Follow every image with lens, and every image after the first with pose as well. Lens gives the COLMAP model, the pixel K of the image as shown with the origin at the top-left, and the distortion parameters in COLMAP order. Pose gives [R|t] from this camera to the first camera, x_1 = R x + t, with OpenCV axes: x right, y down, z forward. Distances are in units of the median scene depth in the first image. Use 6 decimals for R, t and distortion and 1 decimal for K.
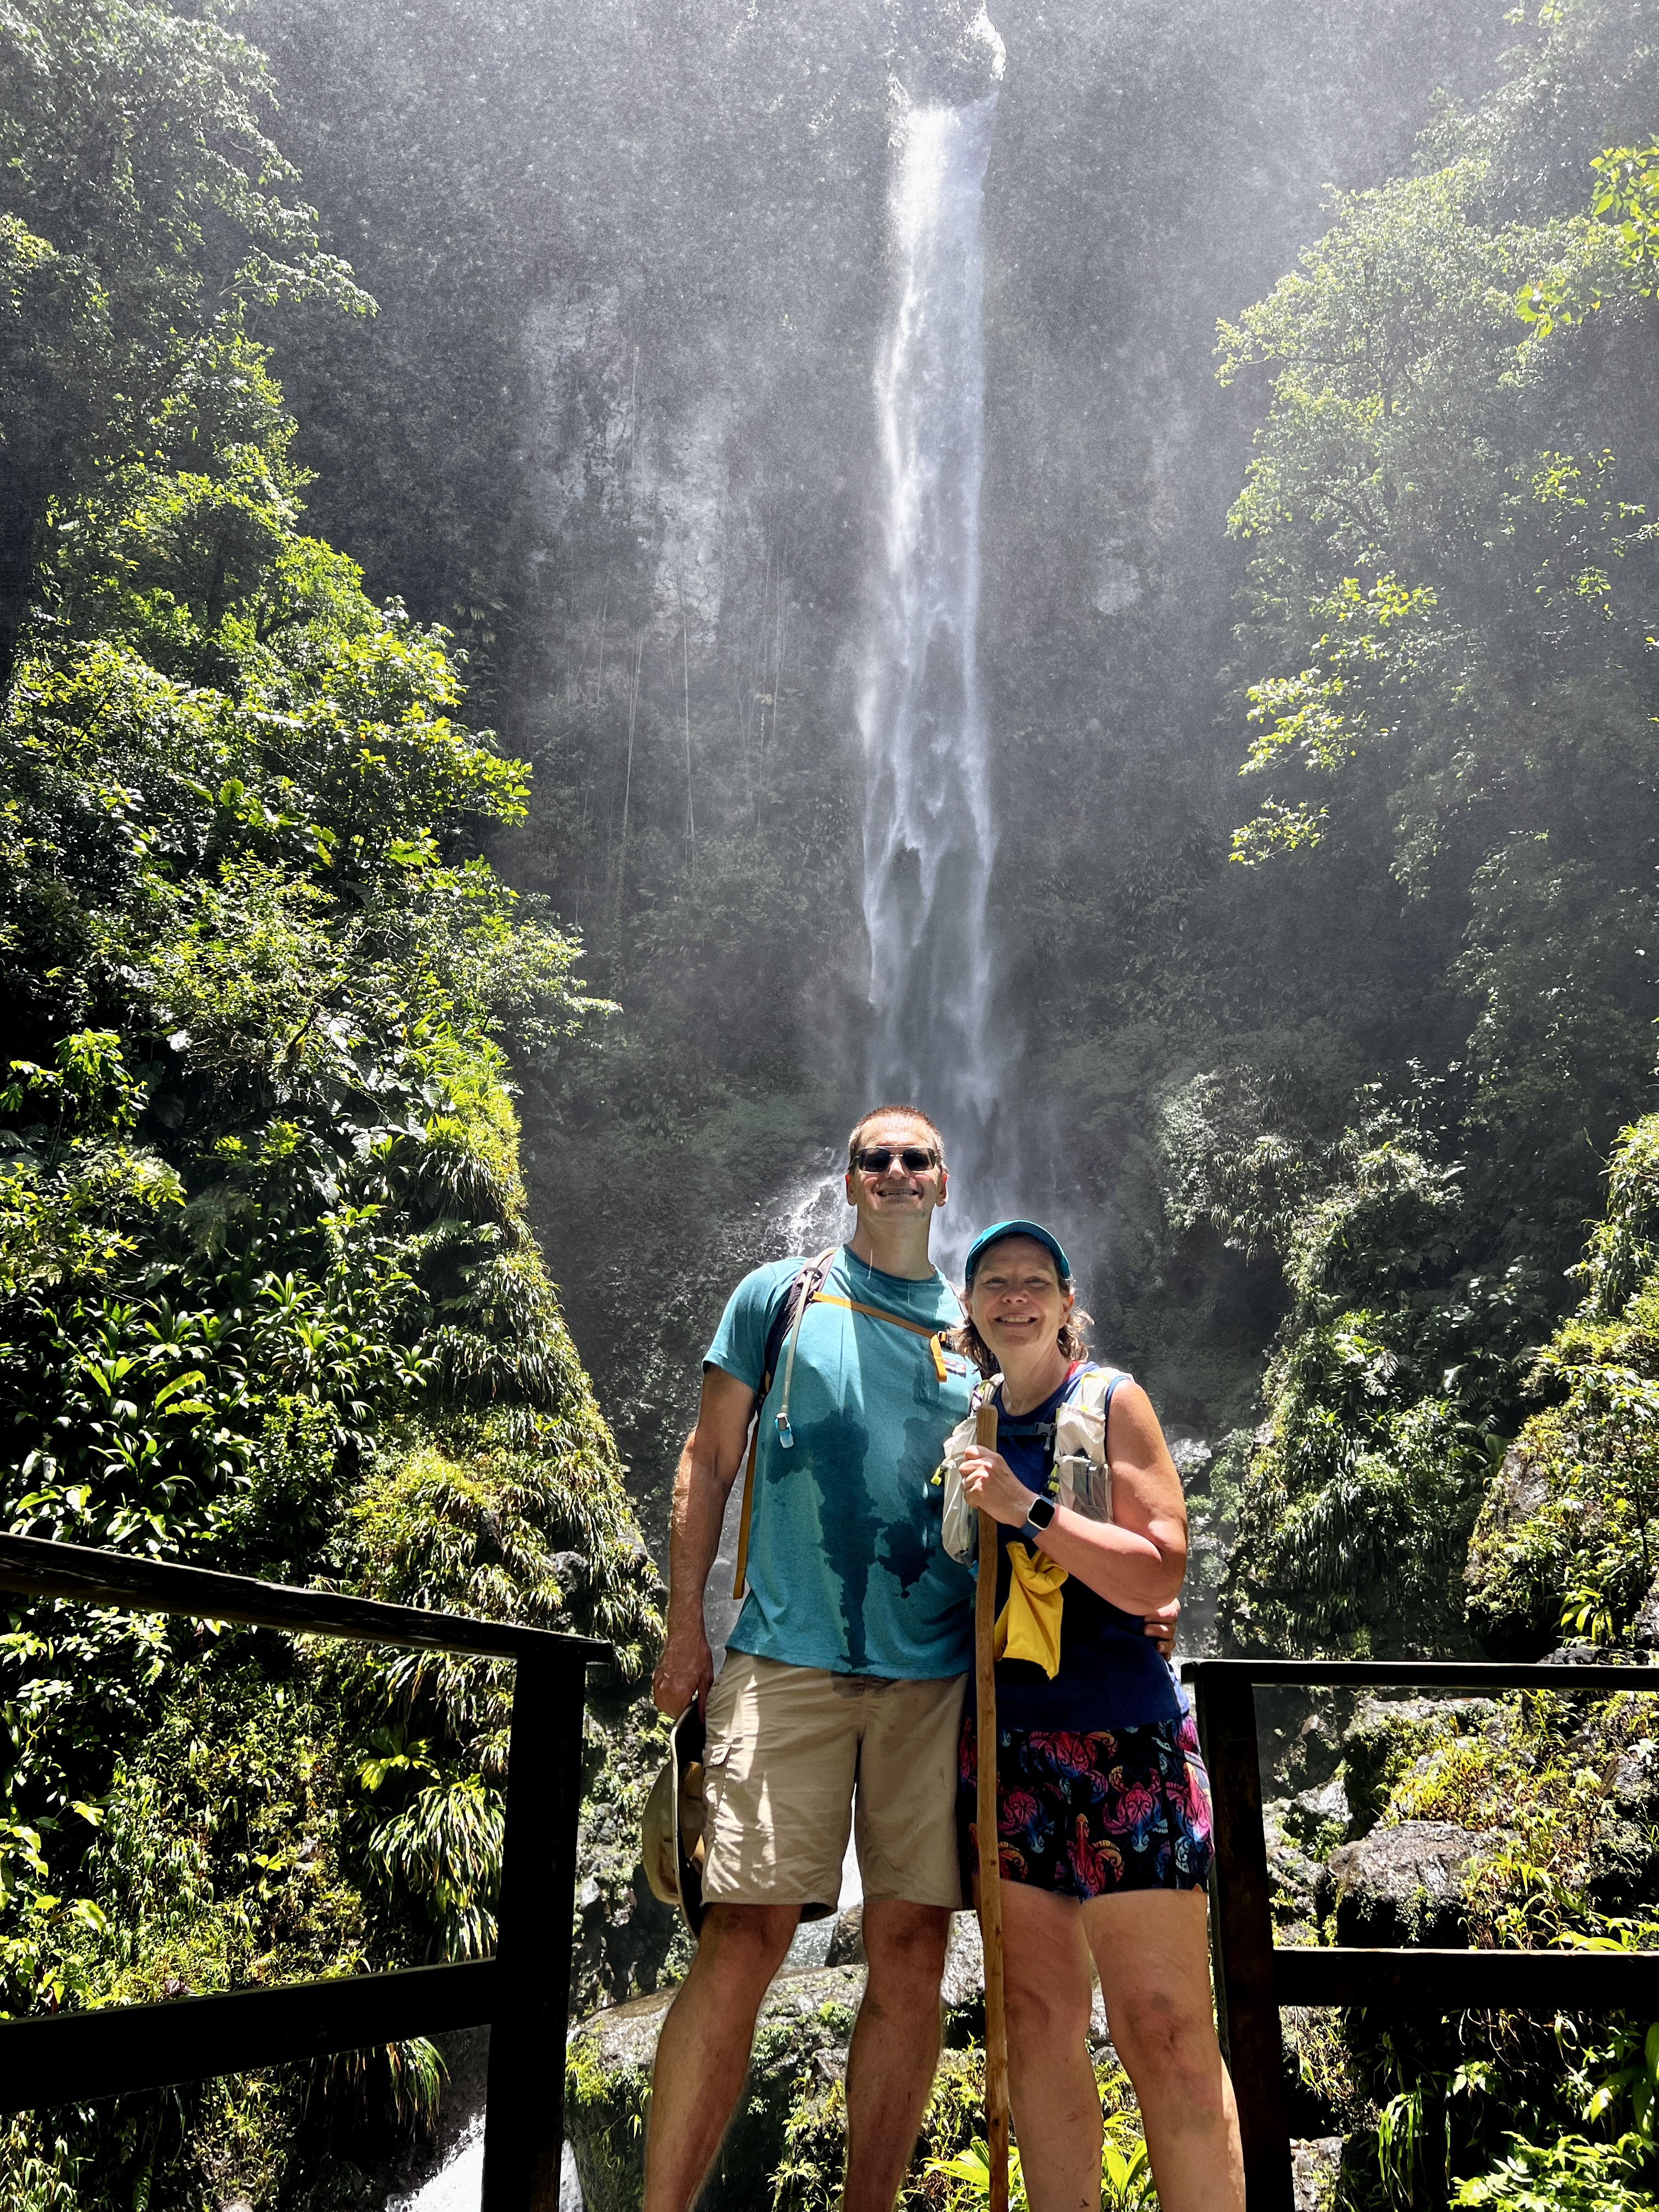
lens RADIAL K [[1672.2, 0, 820.1], [0, 1672.2, 1110.1], [0, 0, 1]] dist [0.042861, -0.036323]
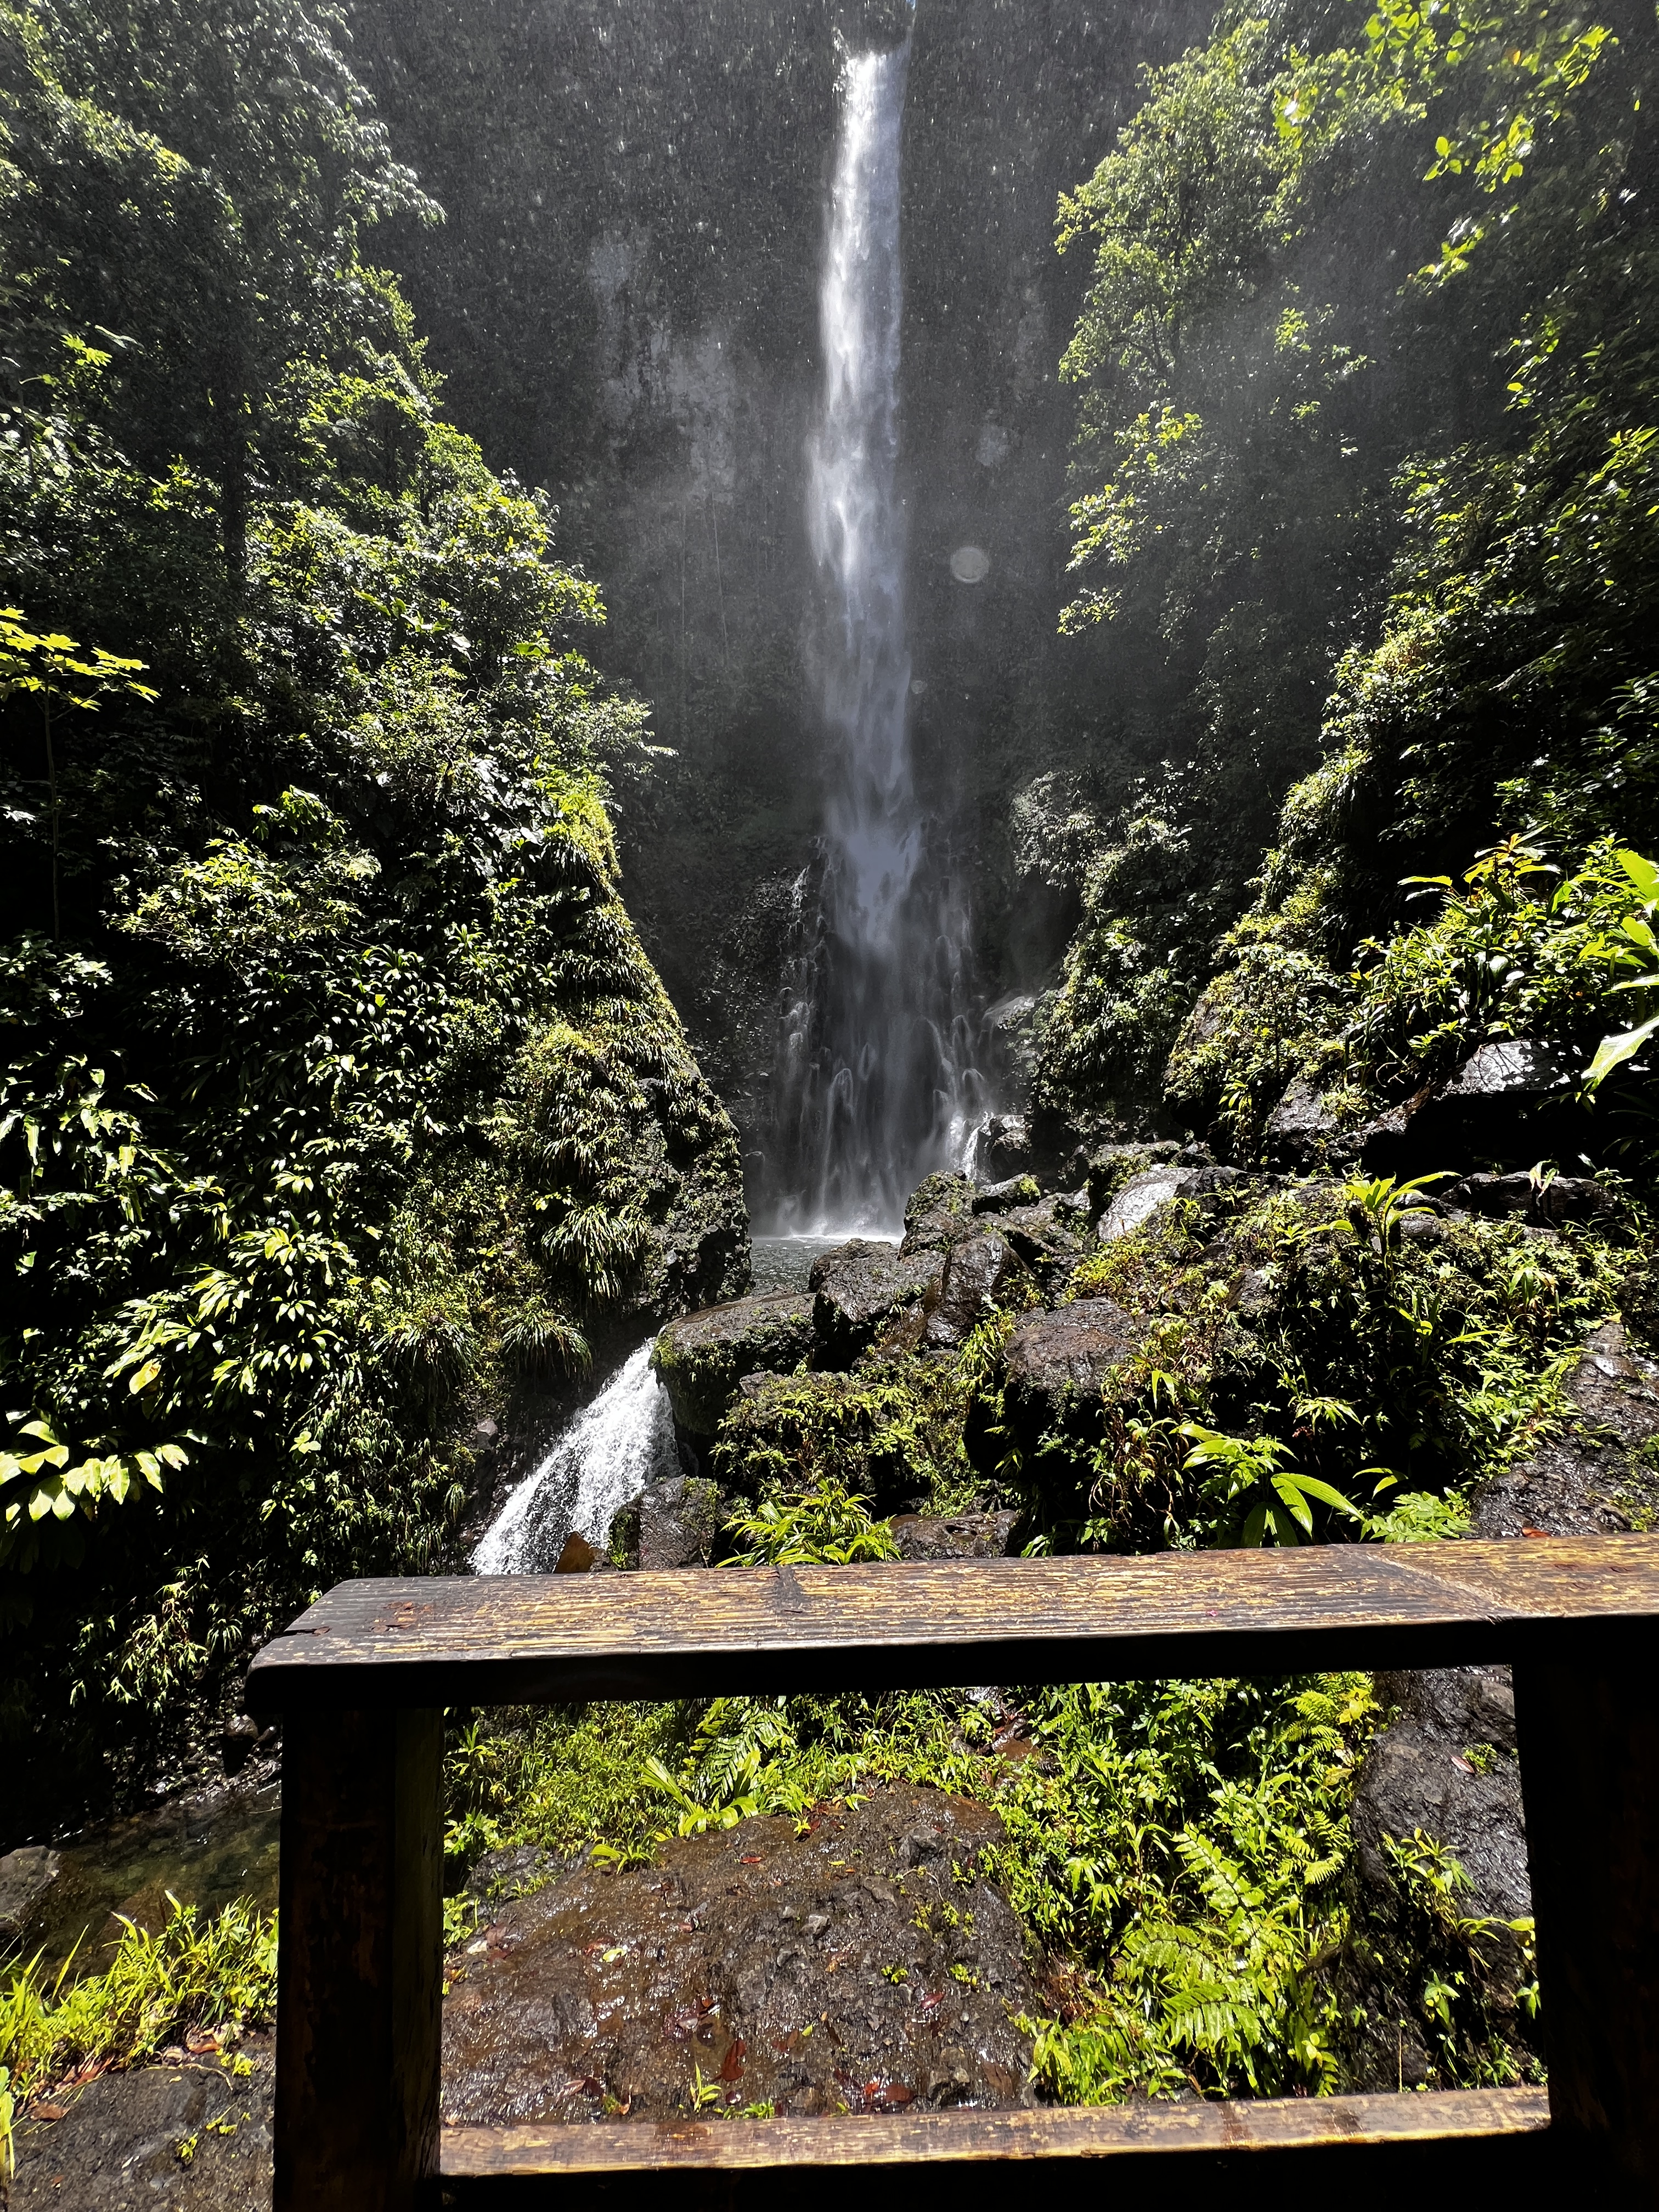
lens RADIAL K [[894.1, 0, 821.8], [0, 894.1, 1102.9], [0, 0, 1]] dist [0.000004, 0.000085]
pose [[0.998879, -0.038692, -0.027263, 0.046429], [0.045100, 0.952835, 0.300120, 0.016184], [0.014365, -0.301013, 0.953512, 0.102176]]
